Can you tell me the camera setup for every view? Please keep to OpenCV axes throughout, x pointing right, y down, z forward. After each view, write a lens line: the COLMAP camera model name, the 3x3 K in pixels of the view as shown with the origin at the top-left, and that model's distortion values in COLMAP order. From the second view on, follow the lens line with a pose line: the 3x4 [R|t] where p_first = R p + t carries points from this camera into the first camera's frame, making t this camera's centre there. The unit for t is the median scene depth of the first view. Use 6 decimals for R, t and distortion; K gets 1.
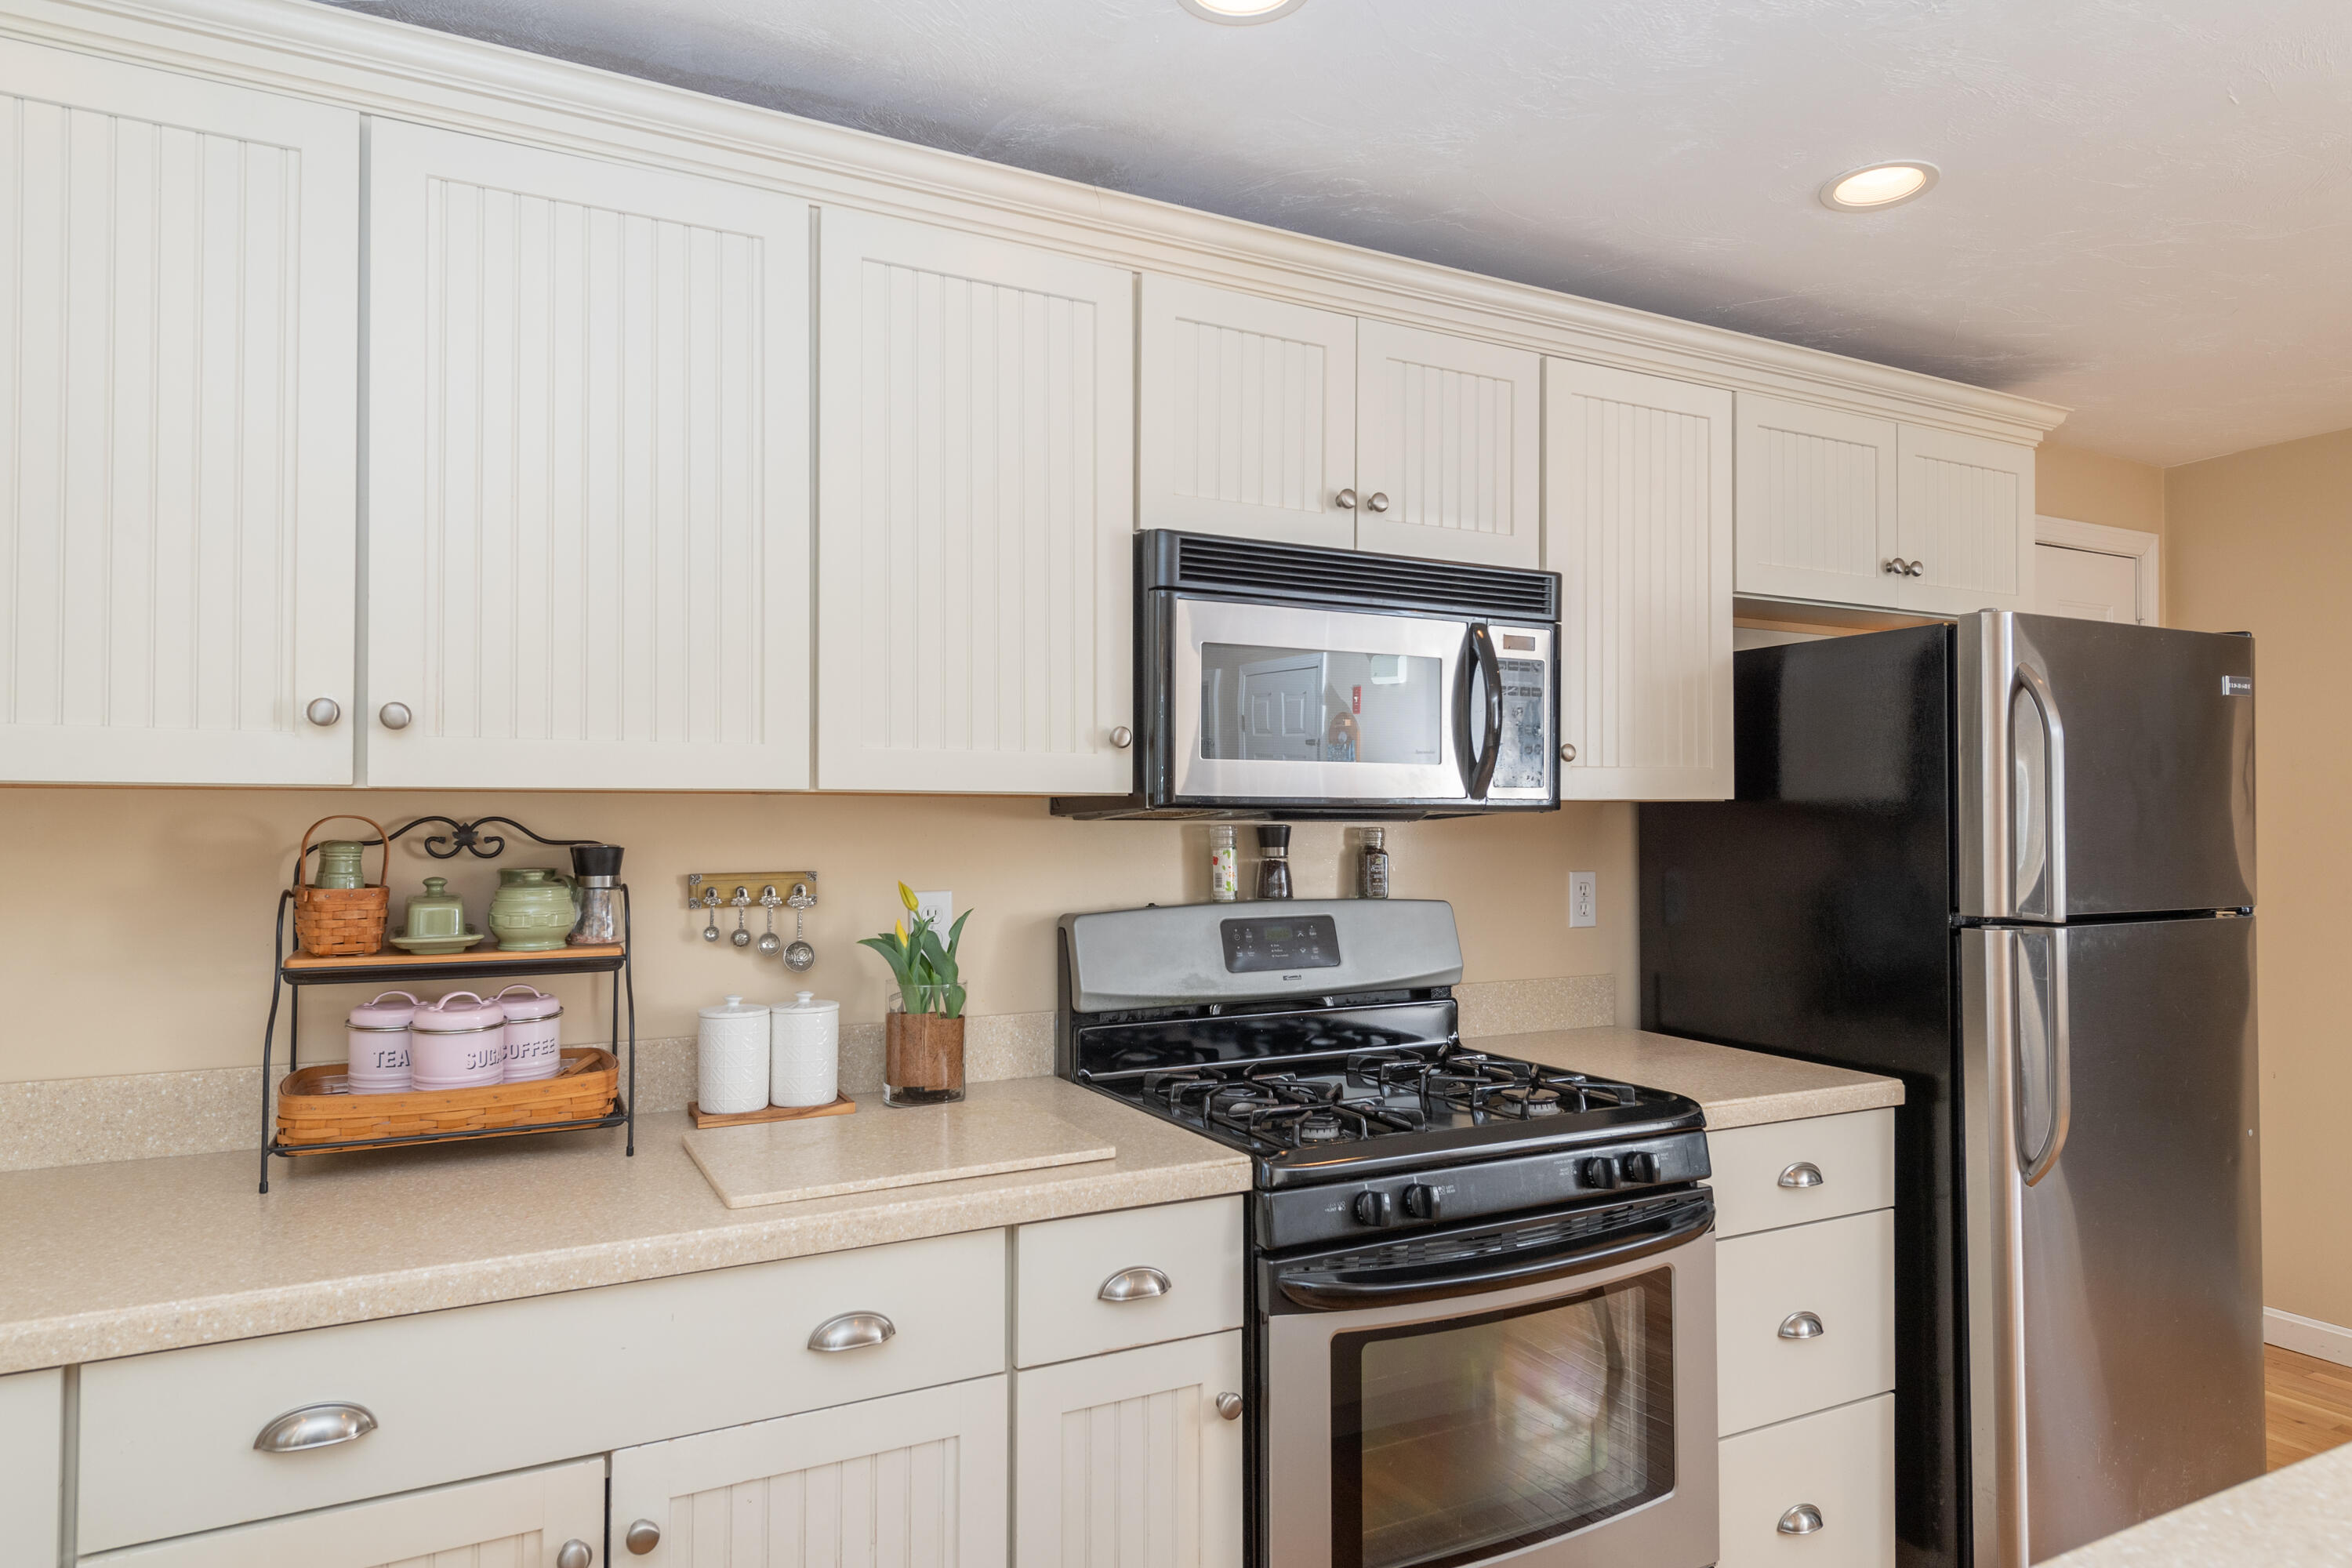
lens RADIAL K [[1415.5, 0, 1182.1], [0, 1415.5, 787.4], [0, 0, 1]] dist [0.067301, -0.082652]
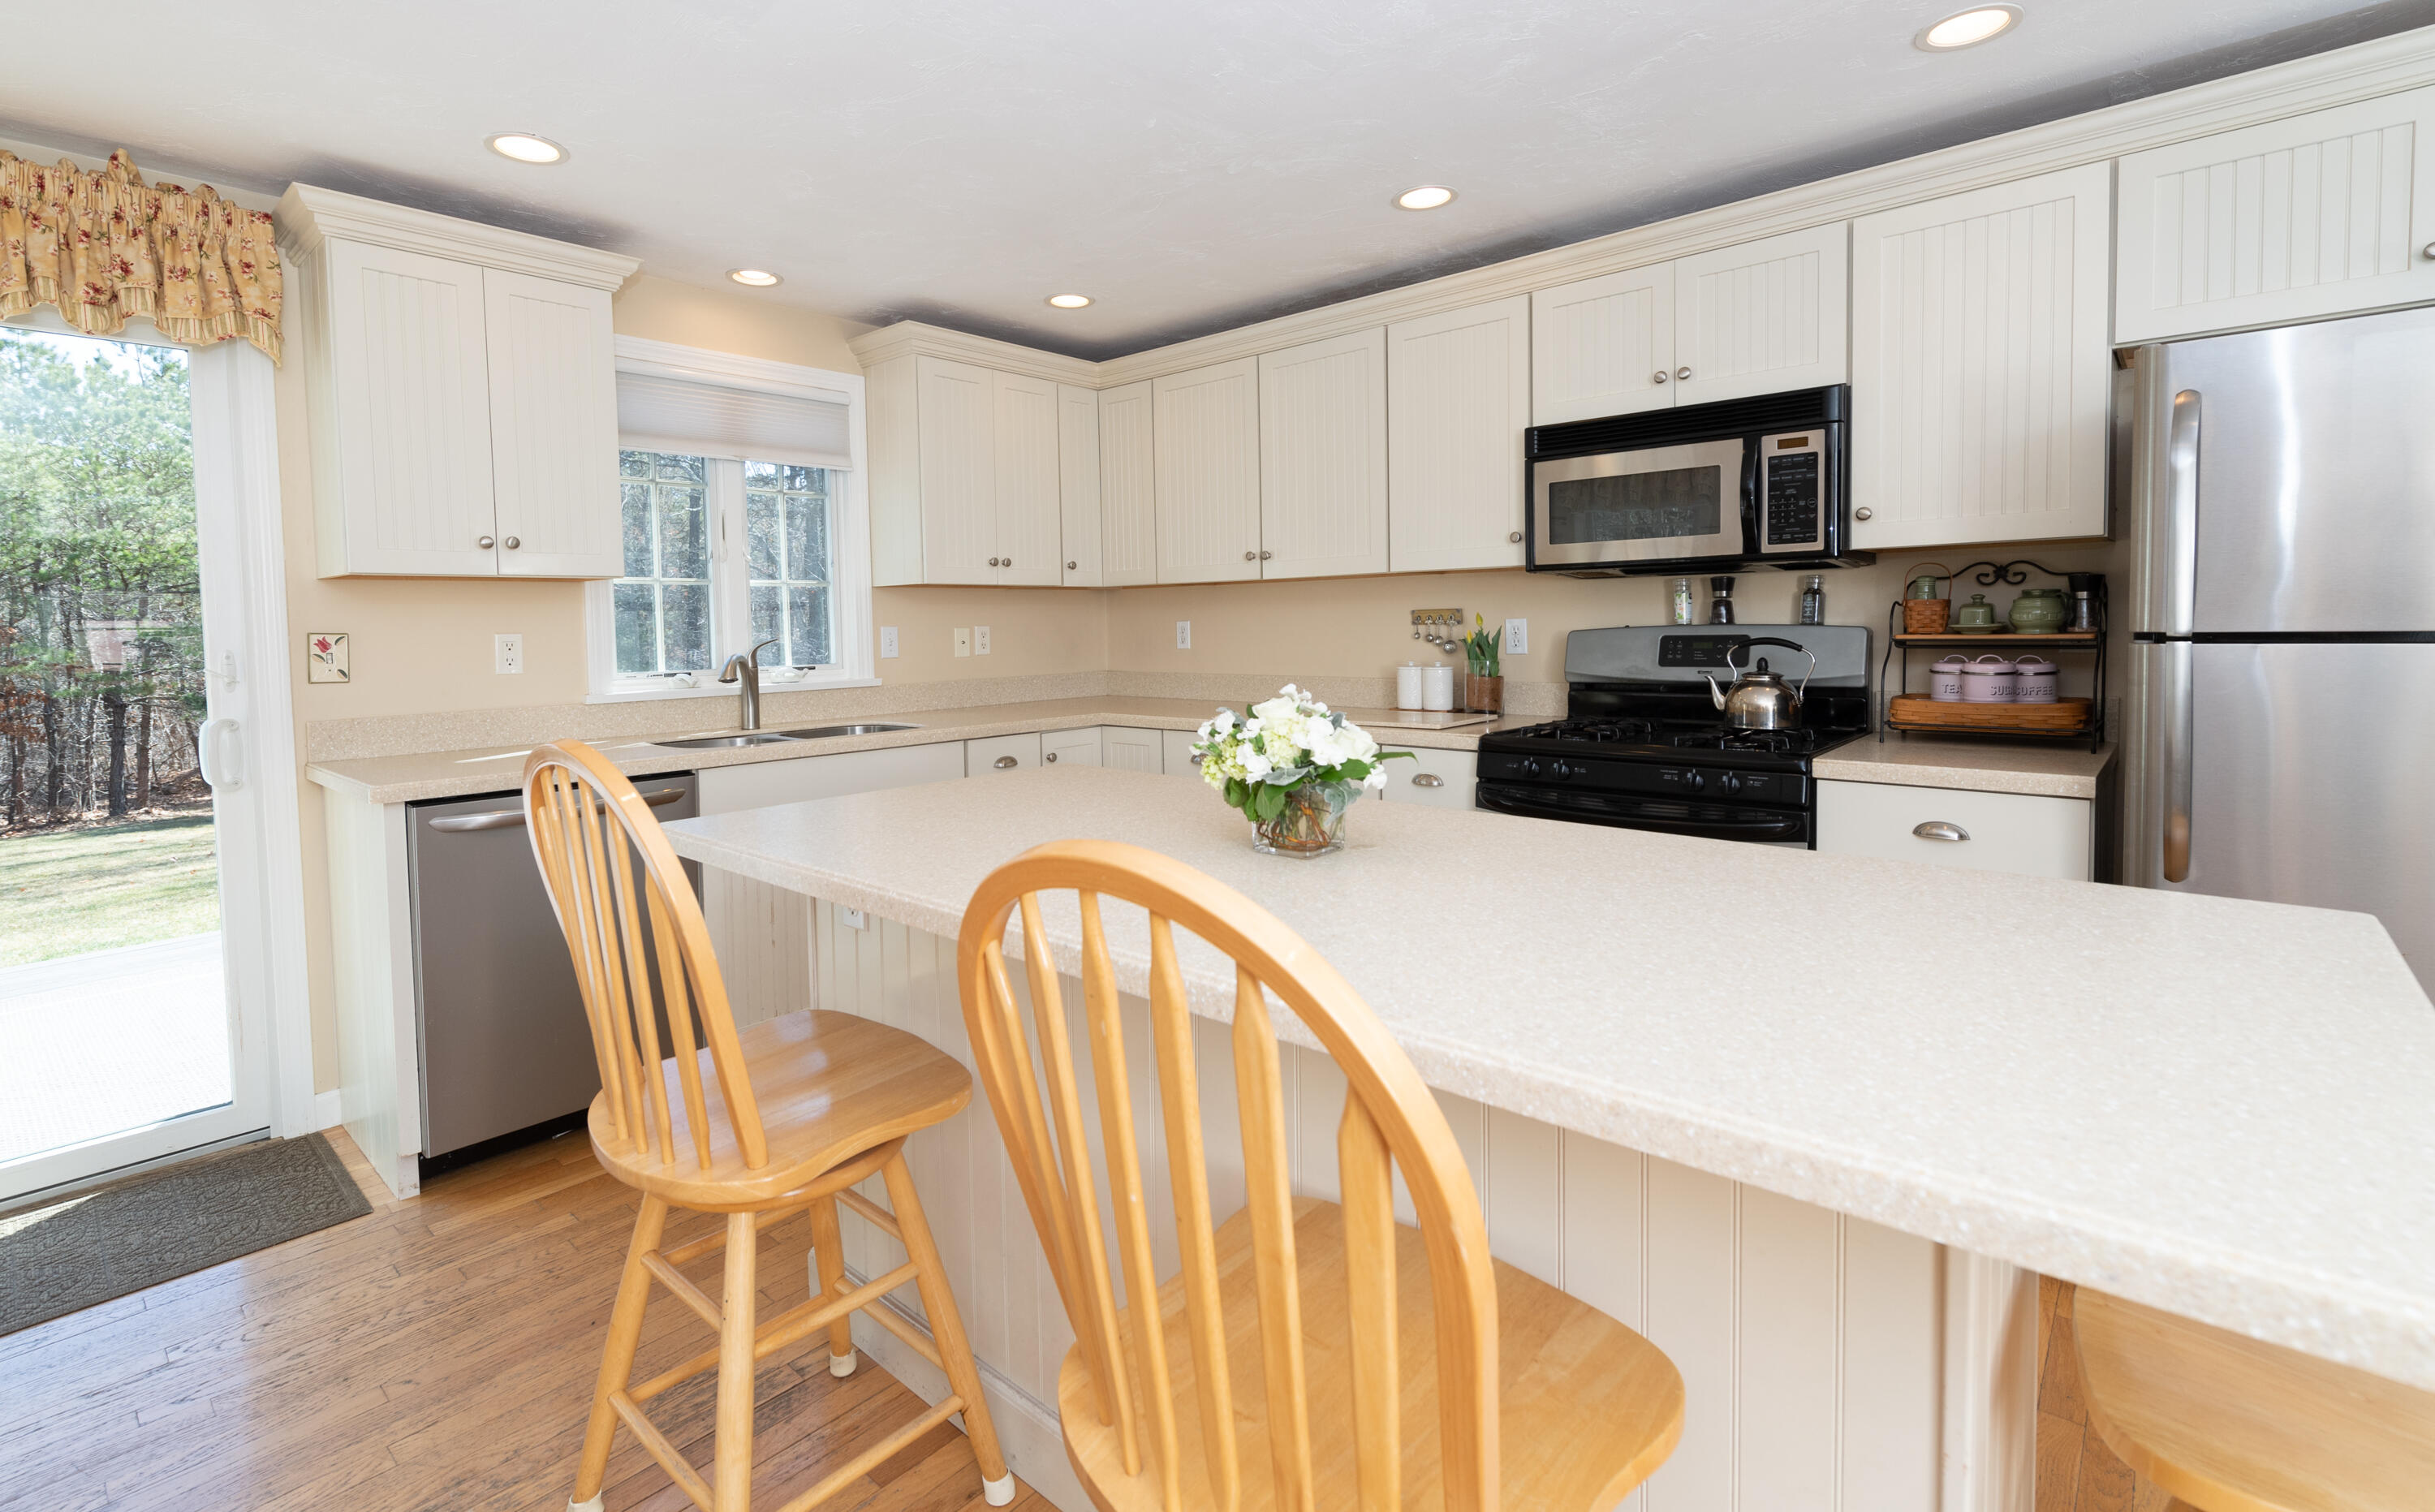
lens RADIAL K [[1086.4, 0, 1166.8], [0, 1086.4, 675.3], [0, 0, 1]] dist [0.000923, -0.000610]
pose [[0.330722, 0.039808, -0.942888, 1.262593], [0.042176, 0.997488, 0.056906, 0.051590], [0.942785, -0.058587, 0.328213, 0.025294]]
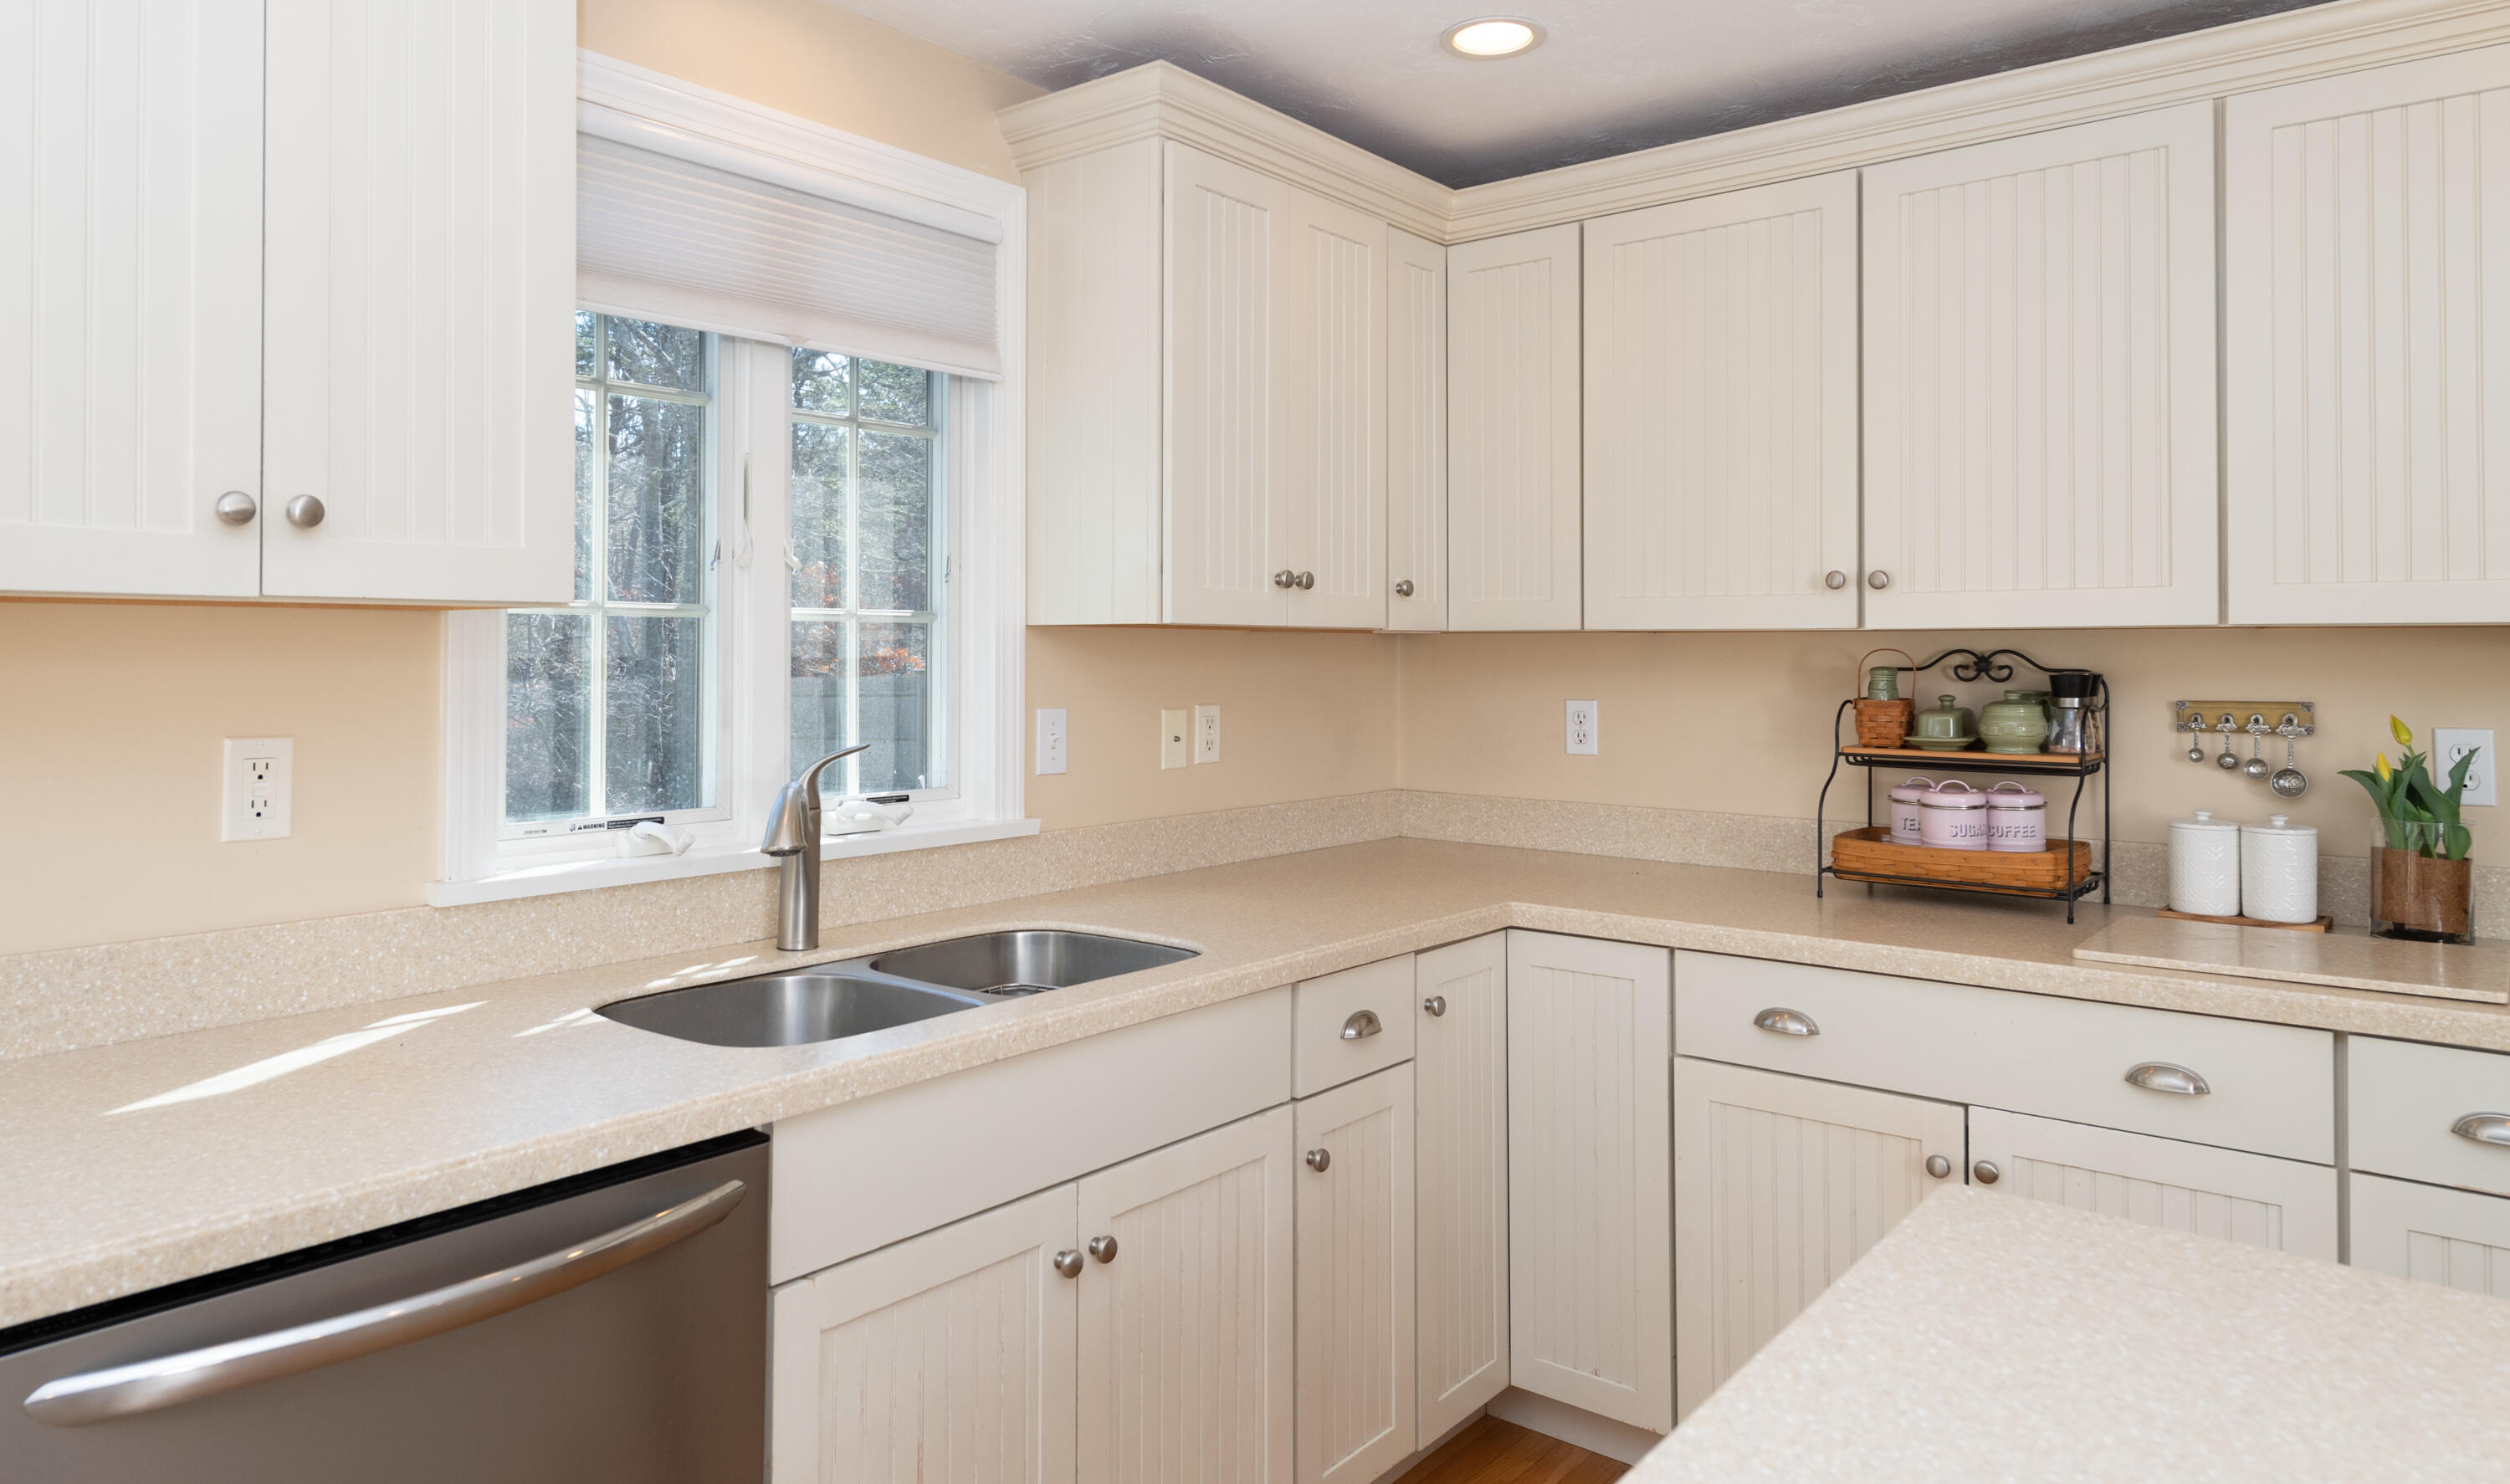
lens RADIAL K [[1525.5, 0, 1195.6], [0, 1525.5, 656.9], [0, 0, 1]] dist [0.000344, 0.000705]
pose [[0.371183, 0.003892, -0.928551, 0.504160], [0.020480, 0.999714, 0.012377, -0.004534], [0.928334, -0.023611, 0.370997, -0.171143]]
